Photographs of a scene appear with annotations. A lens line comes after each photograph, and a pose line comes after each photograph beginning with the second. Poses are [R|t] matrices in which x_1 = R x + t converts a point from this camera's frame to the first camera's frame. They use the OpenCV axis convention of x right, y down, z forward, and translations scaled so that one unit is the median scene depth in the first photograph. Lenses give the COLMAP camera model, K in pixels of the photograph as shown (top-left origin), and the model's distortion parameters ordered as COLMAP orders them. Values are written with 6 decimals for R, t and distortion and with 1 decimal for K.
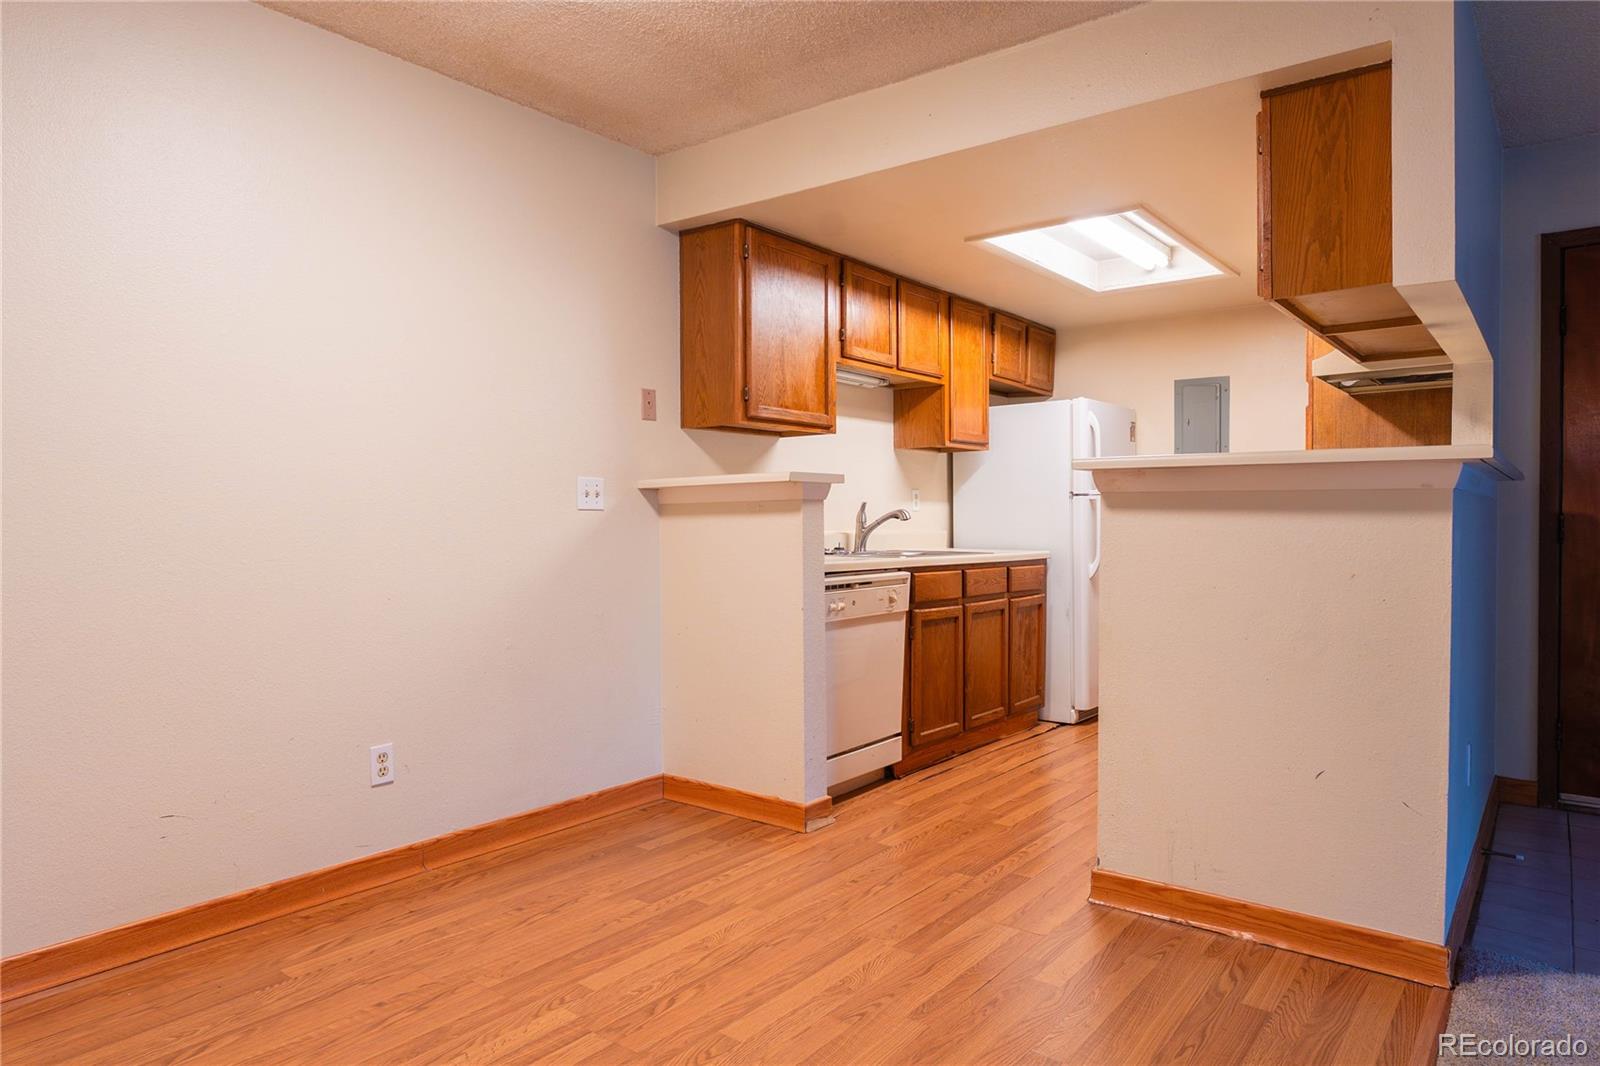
lens RADIAL K [[988.3, 0, 804.5], [0, 988.3, 534.3], [0, 0, 1]] dist [-0.001818, 0.002262]
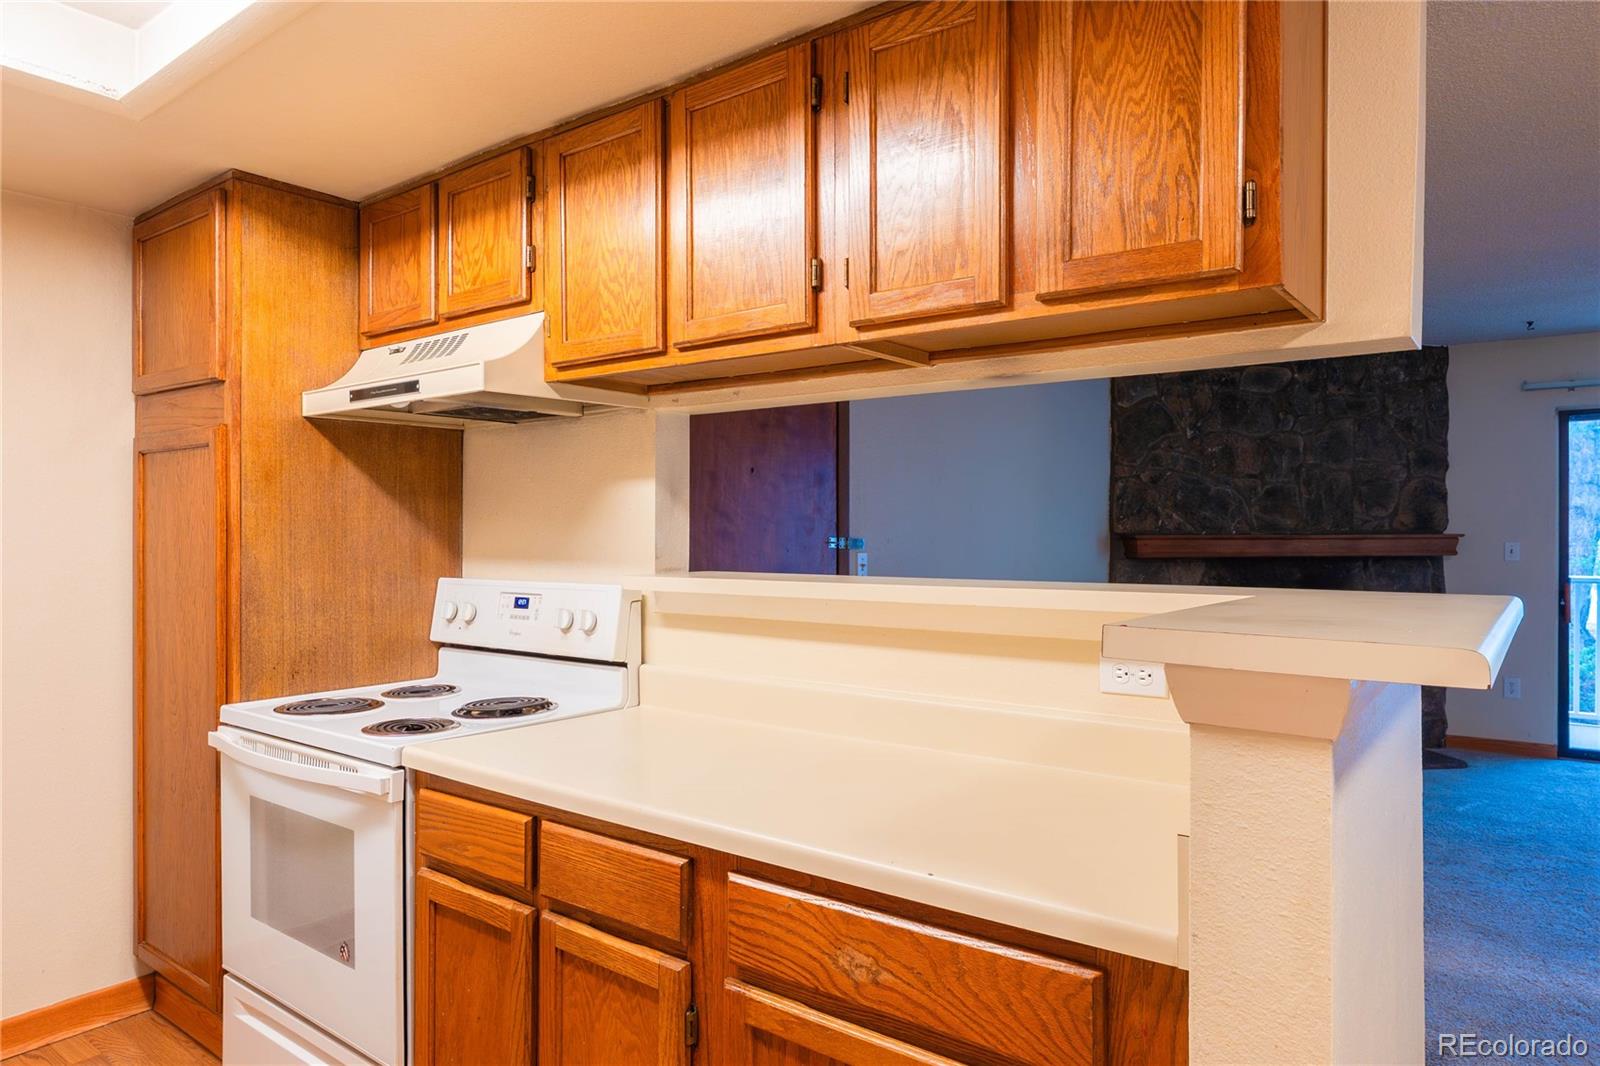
lens RADIAL K [[980.8, 0, 801.5], [0, 980.8, 532.0], [0, 0, 1]] dist [-0.000061, -0.000785]
pose [[-0.005455, 0.002993, 0.999981, -0.007964], [0.018119, 0.999832, -0.002894, -0.074512], [-0.999821, 0.018103, -0.005509, 0.781530]]
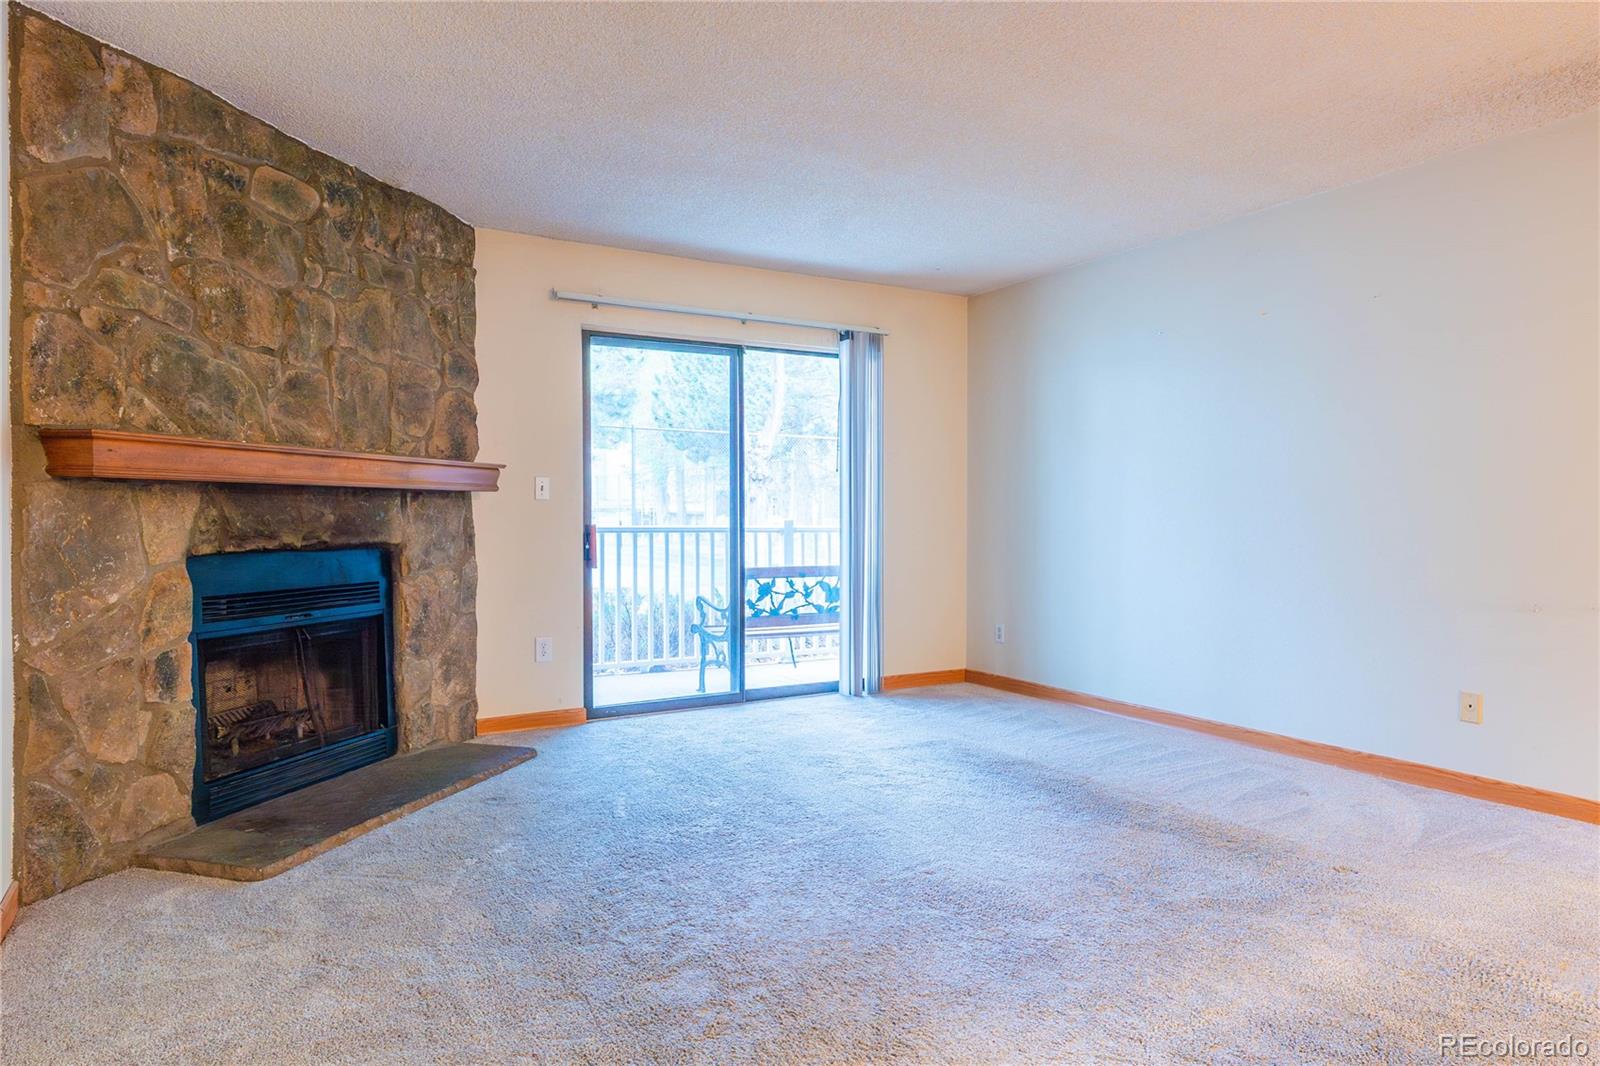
lens RADIAL K [[988.3, 0, 804.5], [0, 988.3, 534.3], [0, 0, 1]] dist [-0.001818, 0.002262]
pose [[-0.927421, -0.002159, 0.374012, 0.647018], [0.011138, 0.999380, 0.033387, -0.013193], [-0.373852, 0.035129, -0.926823, 0.747280]]
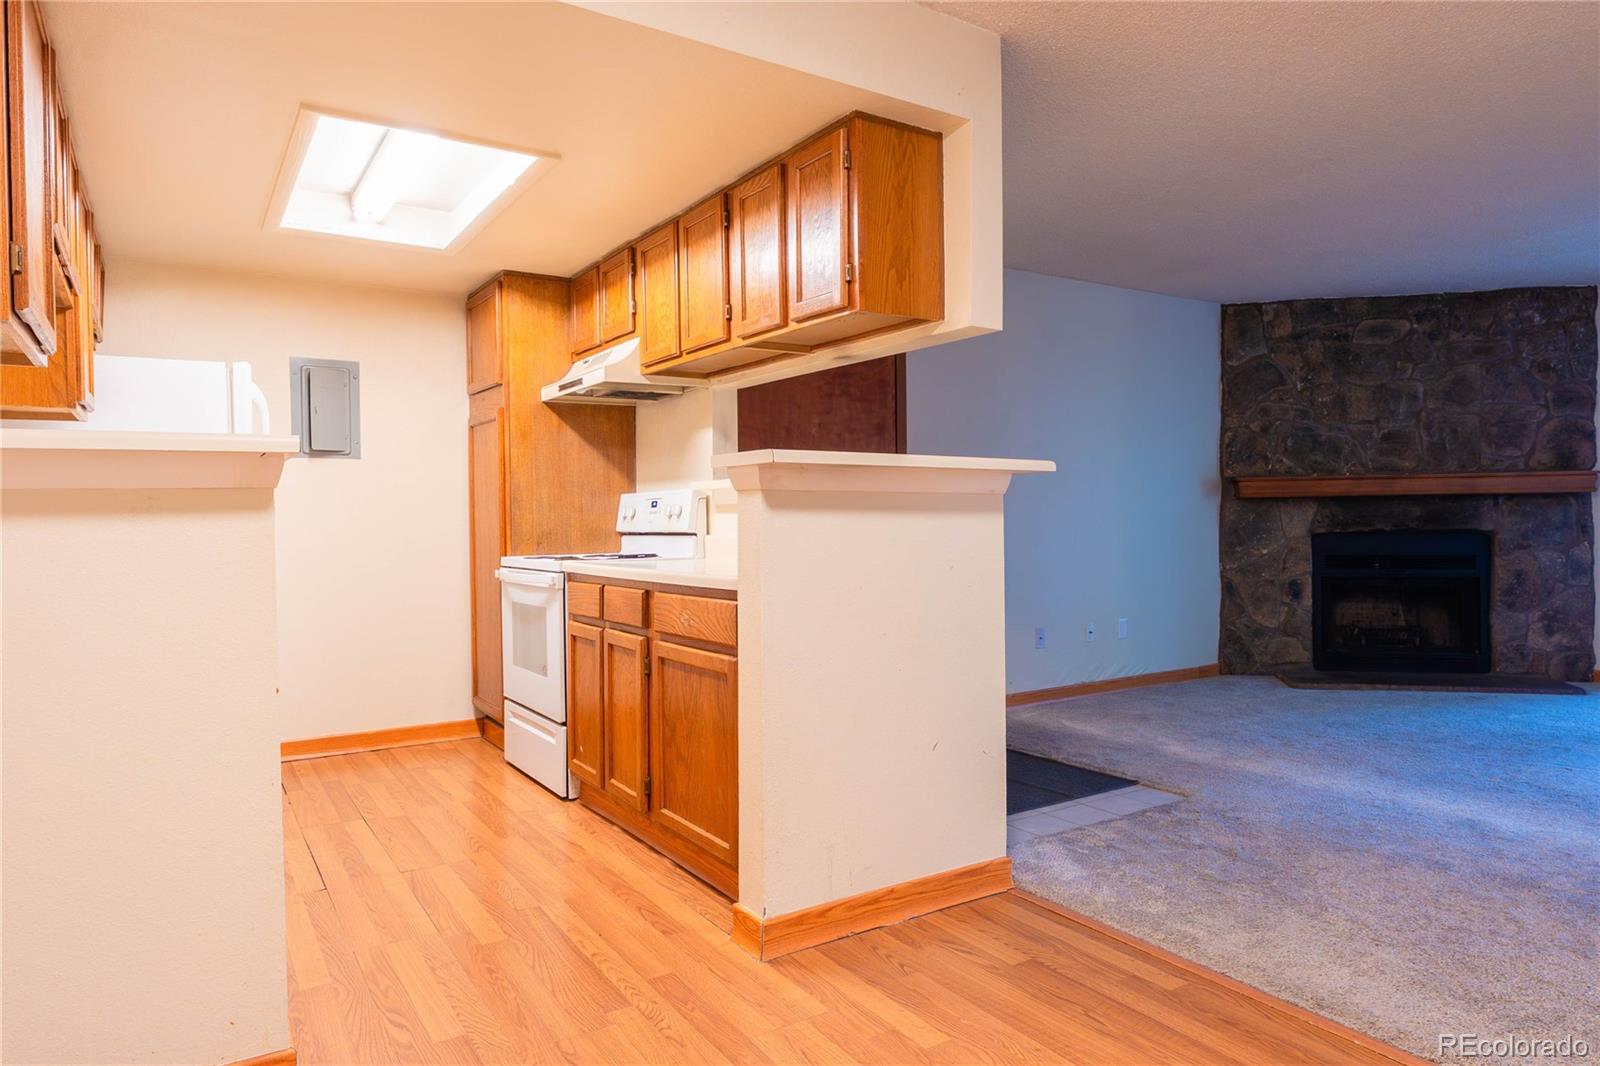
lens RADIAL K [[988.3, 0, 804.5], [0, 988.3, 534.3], [0, 0, 1]] dist [-0.001818, 0.002262]
pose [[0.329205, -0.014163, 0.944152, -0.344180], [0.025904, 0.999647, 0.005963, -0.004674], [-0.943903, 0.022494, 0.329456, 0.450825]]
